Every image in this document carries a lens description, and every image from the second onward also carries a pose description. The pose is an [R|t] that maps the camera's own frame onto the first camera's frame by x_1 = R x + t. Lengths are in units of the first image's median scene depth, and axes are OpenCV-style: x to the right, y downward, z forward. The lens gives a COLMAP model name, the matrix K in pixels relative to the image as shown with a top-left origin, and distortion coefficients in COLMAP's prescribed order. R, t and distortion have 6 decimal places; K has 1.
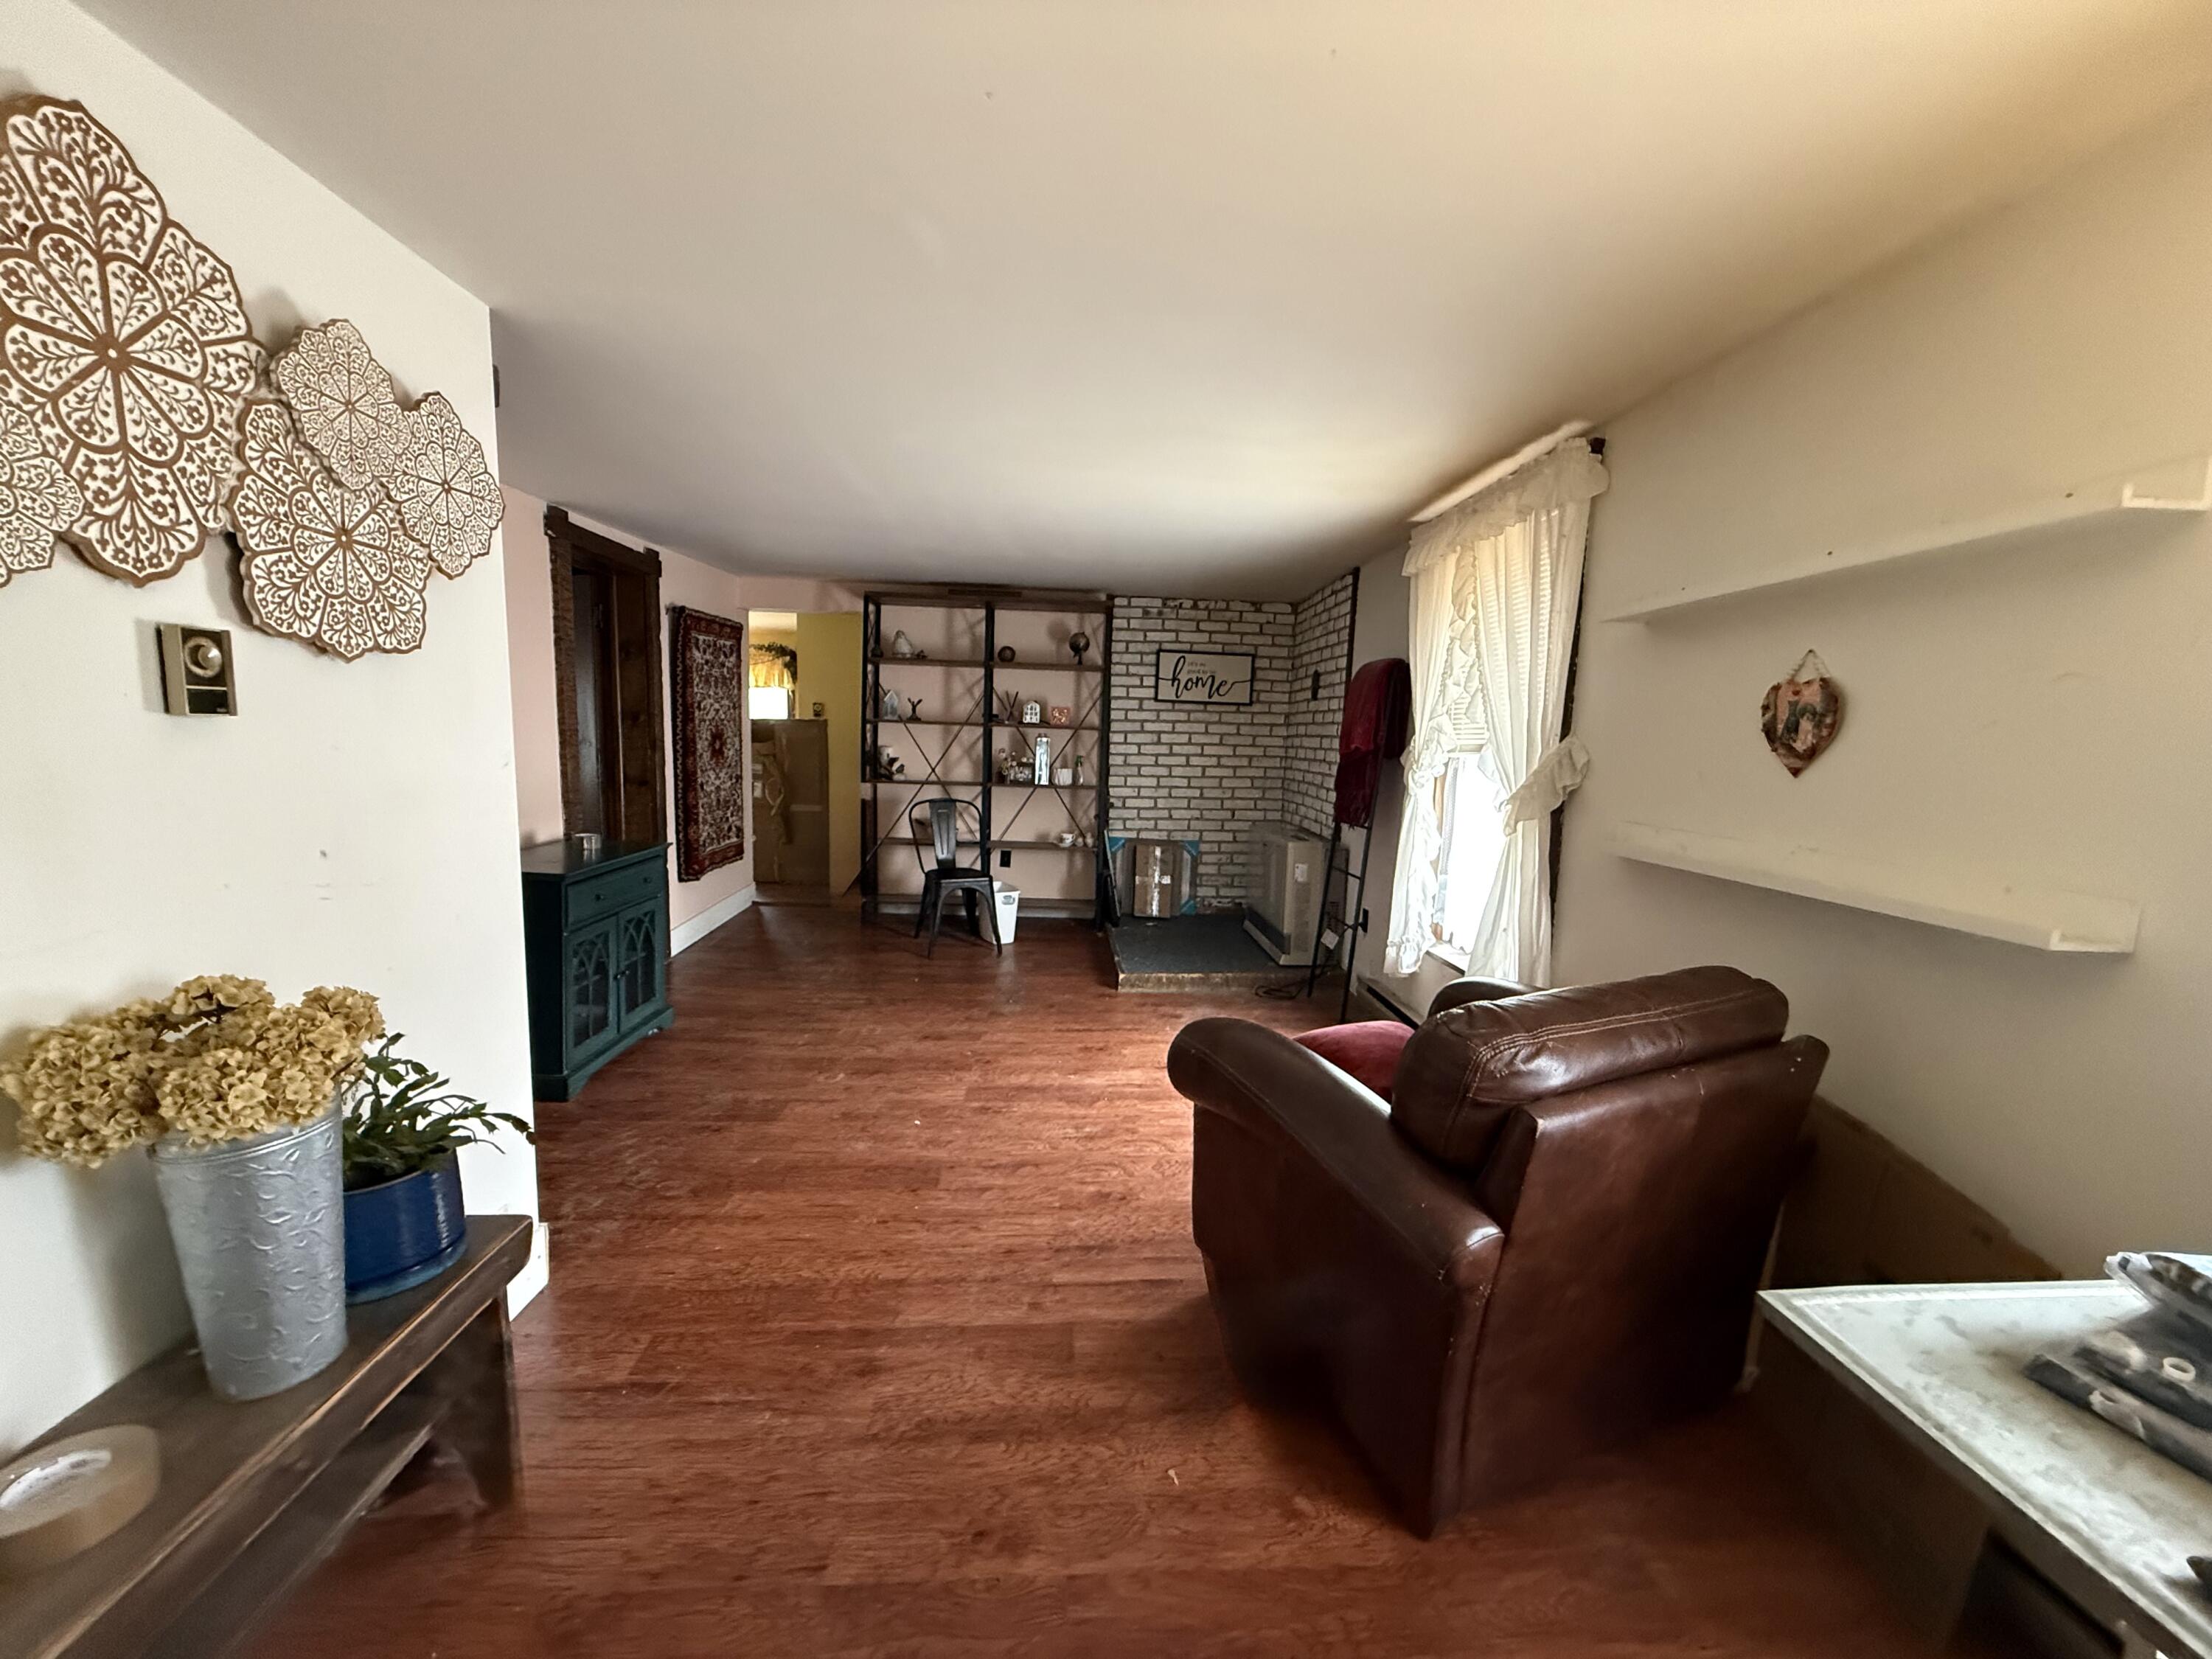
lens RADIAL K [[874.6, 0, 1107.8], [0, 874.6, 840.5], [0, 0, 1]] dist [-0.001657, -0.000065]
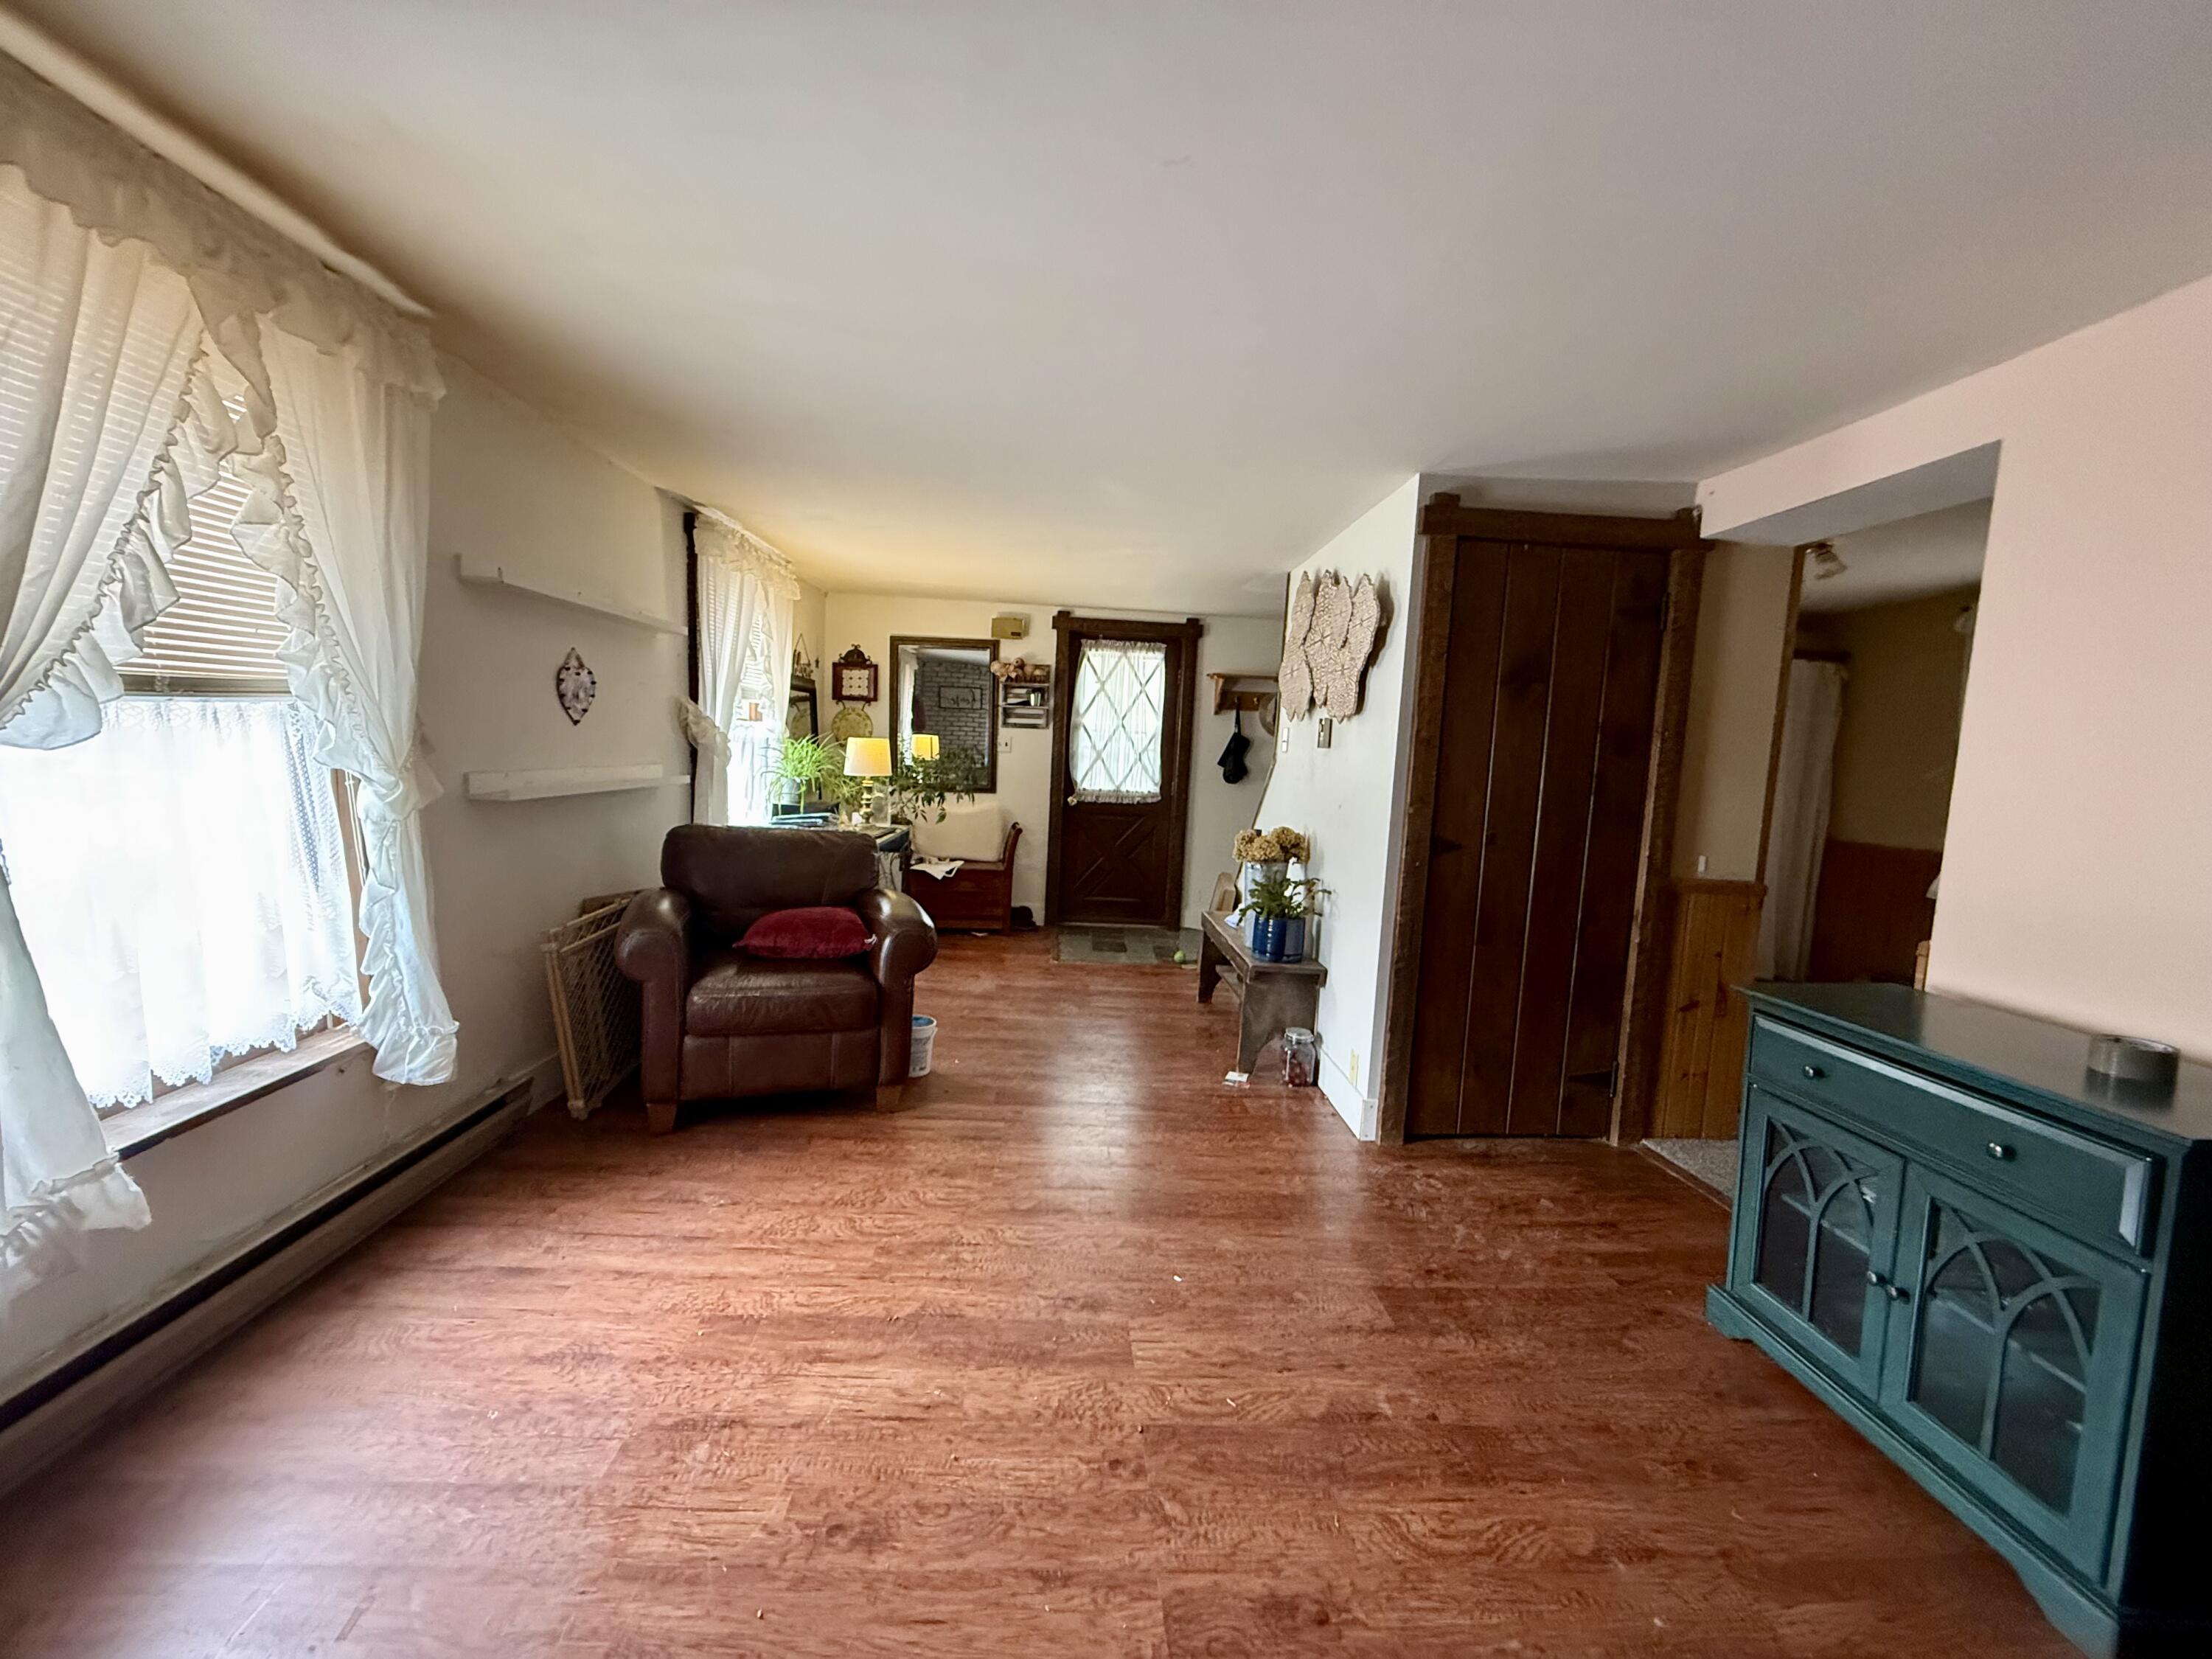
lens RADIAL K [[874.6, 0, 1106.8], [0, 874.6, 819.3], [0, 0, 1]] dist [-0.001657, -0.000065]
pose [[-0.997354, -0.071865, -0.010940, -0.118406], [-0.072616, 0.978034, 0.195387, -0.172471], [-0.003342, 0.195665, -0.980665, 1.552239]]
